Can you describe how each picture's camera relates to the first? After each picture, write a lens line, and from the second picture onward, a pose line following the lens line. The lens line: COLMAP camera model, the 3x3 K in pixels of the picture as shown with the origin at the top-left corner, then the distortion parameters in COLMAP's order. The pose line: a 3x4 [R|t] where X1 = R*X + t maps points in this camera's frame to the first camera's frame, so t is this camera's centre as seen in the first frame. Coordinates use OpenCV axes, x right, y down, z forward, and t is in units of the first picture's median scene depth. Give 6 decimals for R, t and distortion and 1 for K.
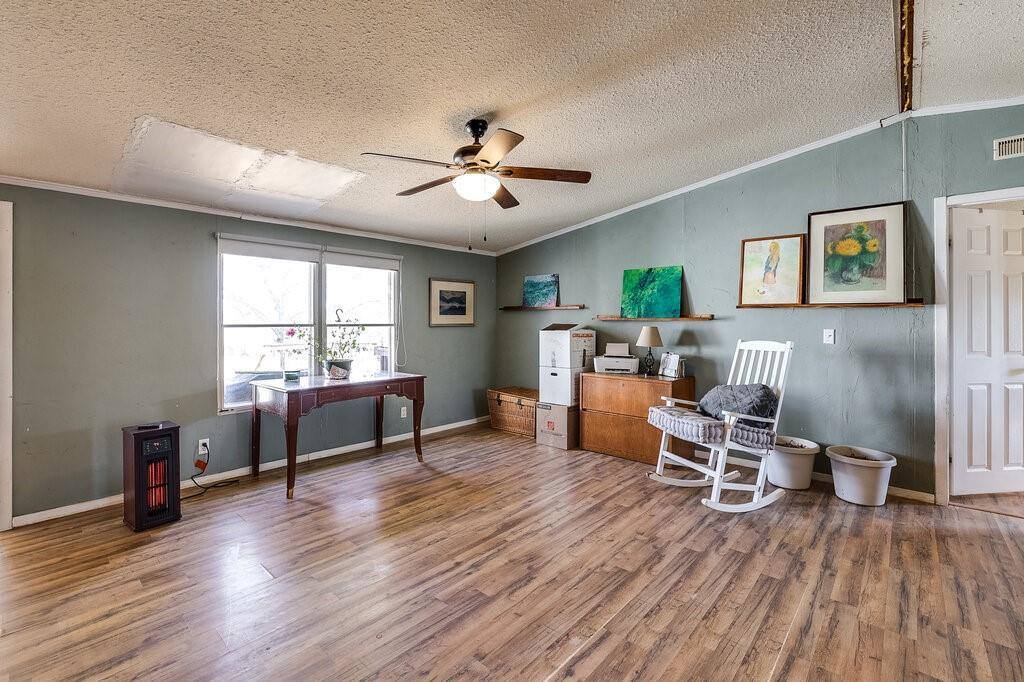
lens RADIAL K [[451.9, 0, 509.2], [0, 451.9, 315.5], [0, 0, 1]] dist [-0.032374, 0.012727]
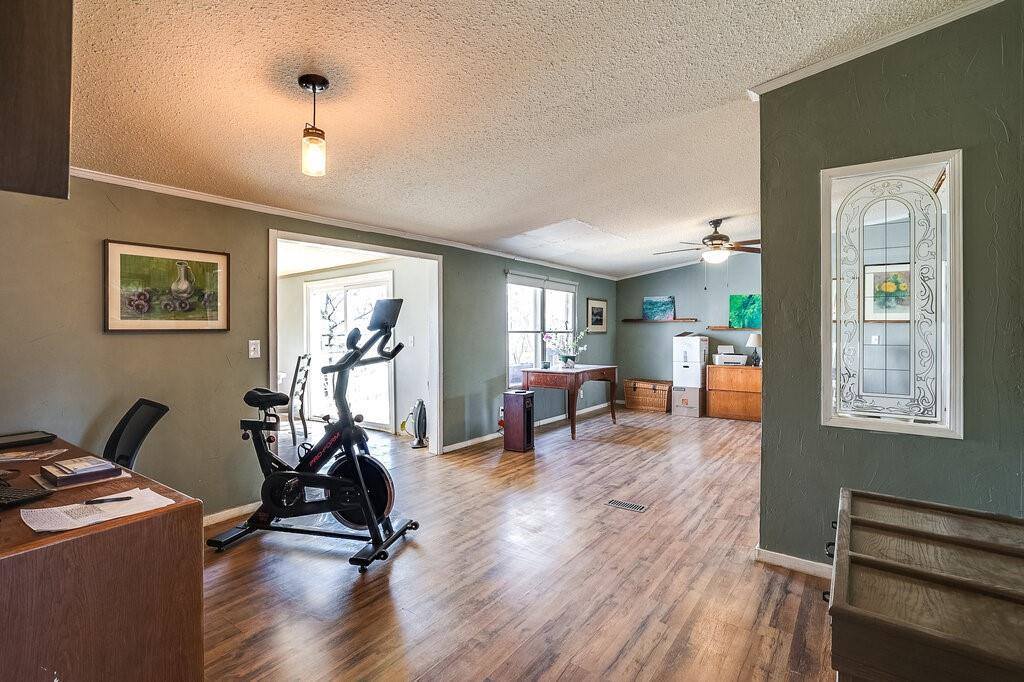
lens RADIAL K [[494.1, 0, 506.8], [0, 494.1, 329.4], [0, 0, 1]] dist [-0.003523, -0.000299]
pose [[0.993212, 0.005955, 0.116164, -0.774236], [-0.007004, 0.999938, 0.008624, 0.000763], [-0.116106, -0.009379, 0.993193, -0.597650]]
